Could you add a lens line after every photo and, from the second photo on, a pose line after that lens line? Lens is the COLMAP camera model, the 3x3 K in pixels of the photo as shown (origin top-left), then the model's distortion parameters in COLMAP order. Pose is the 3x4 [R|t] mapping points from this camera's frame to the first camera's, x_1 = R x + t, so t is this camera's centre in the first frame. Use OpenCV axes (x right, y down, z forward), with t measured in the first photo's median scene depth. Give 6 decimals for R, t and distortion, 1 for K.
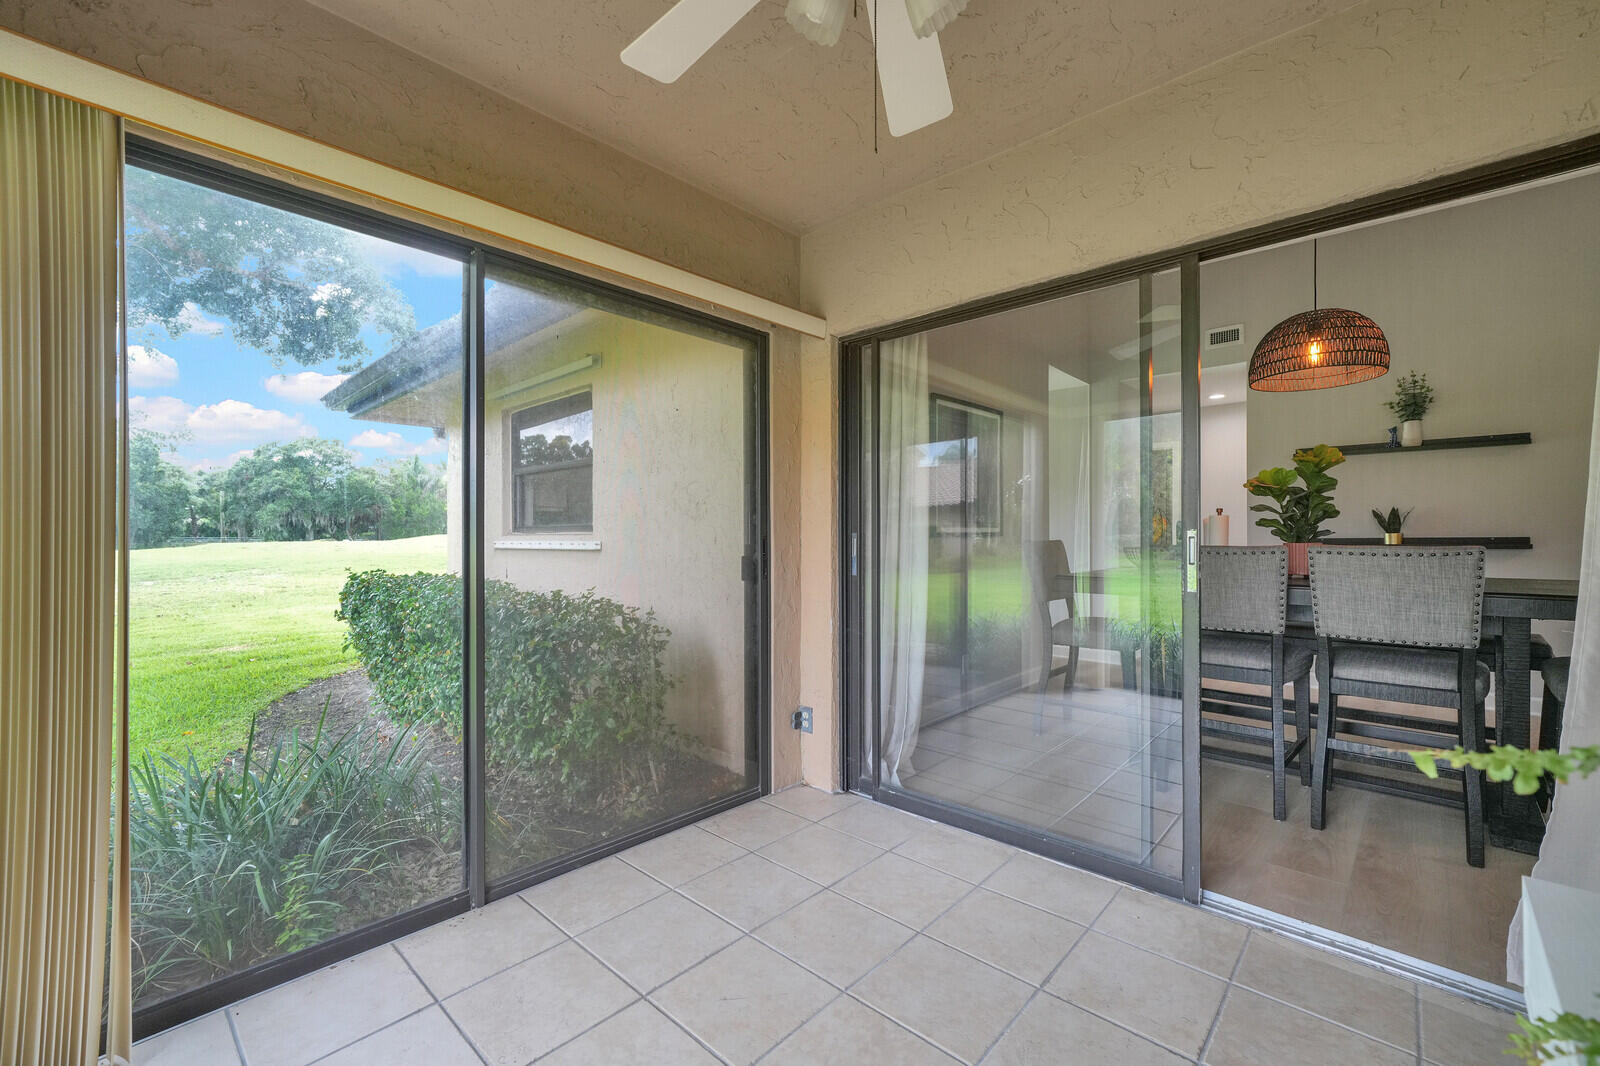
lens RADIAL K [[670.6, 0, 799.5], [0, 670.6, 537.3], [0, 0, 1]] dist [0.001434, 0.000197]
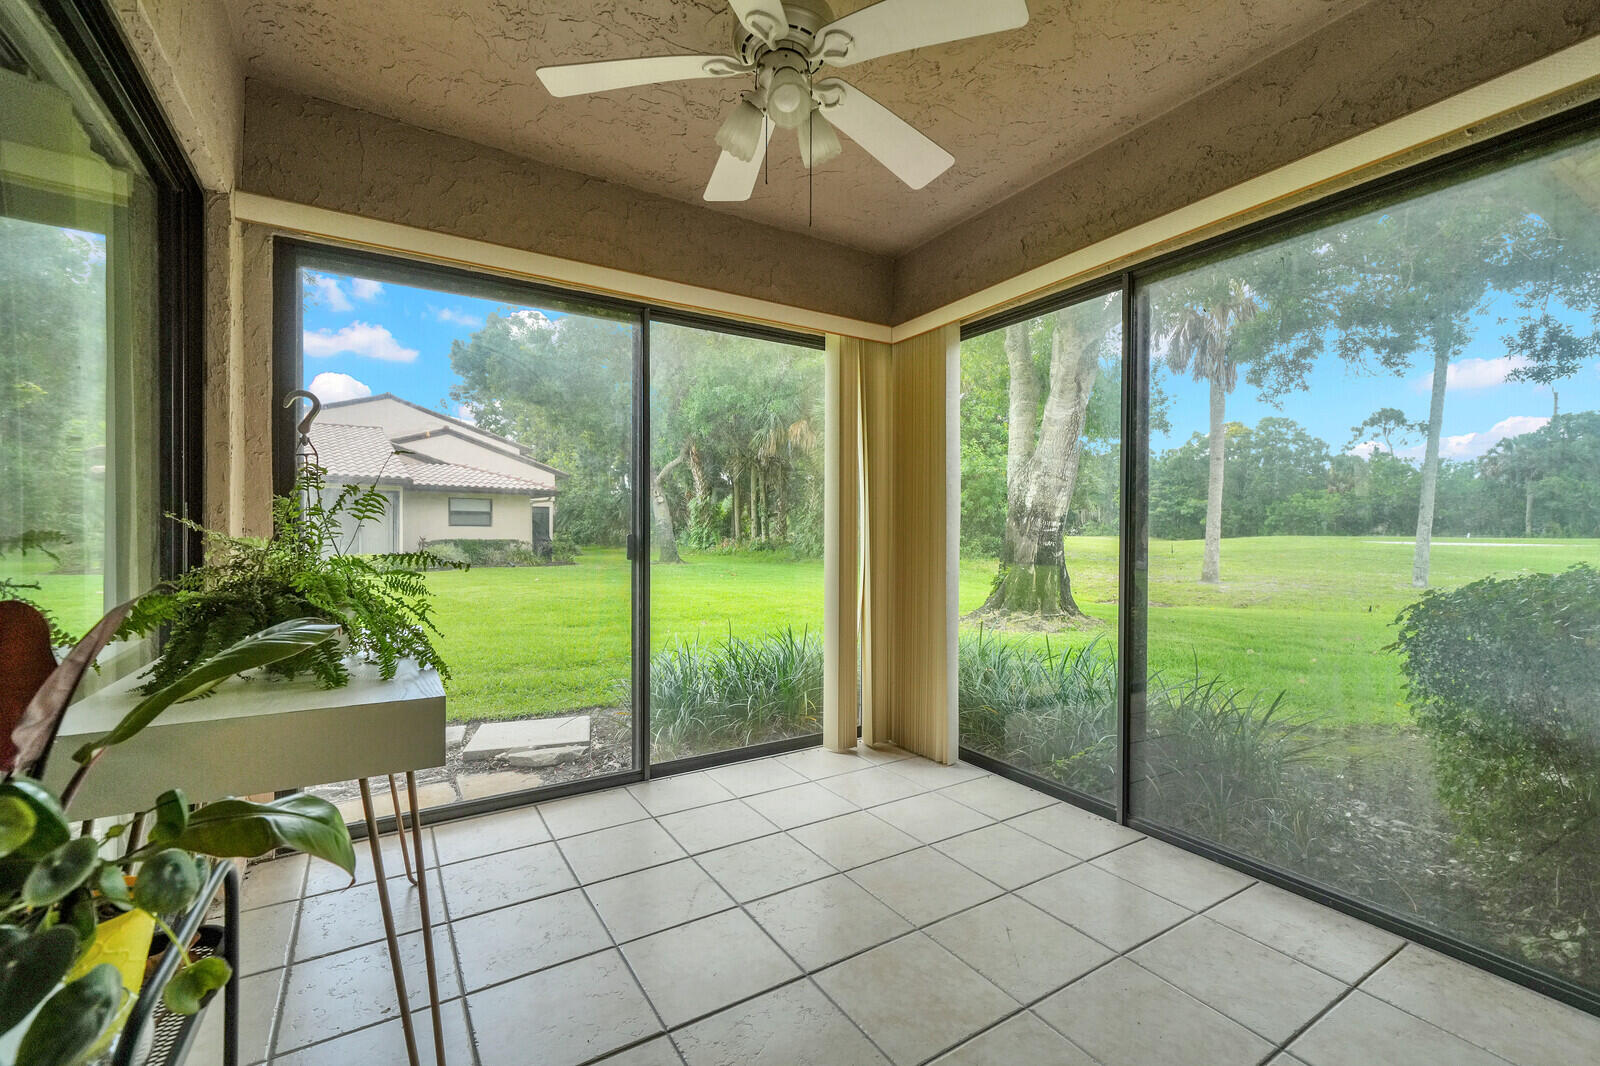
lens RADIAL K [[670.6, 0, 799.1], [0, 670.6, 531.6], [0, 0, 1]] dist [0.001434, 0.000197]
pose [[-0.267135, 0.001189, -0.963658, 0.757719], [-0.000873, 0.999999, 0.001476, 0.024124], [0.963659, 0.001236, -0.267133, 0.698546]]
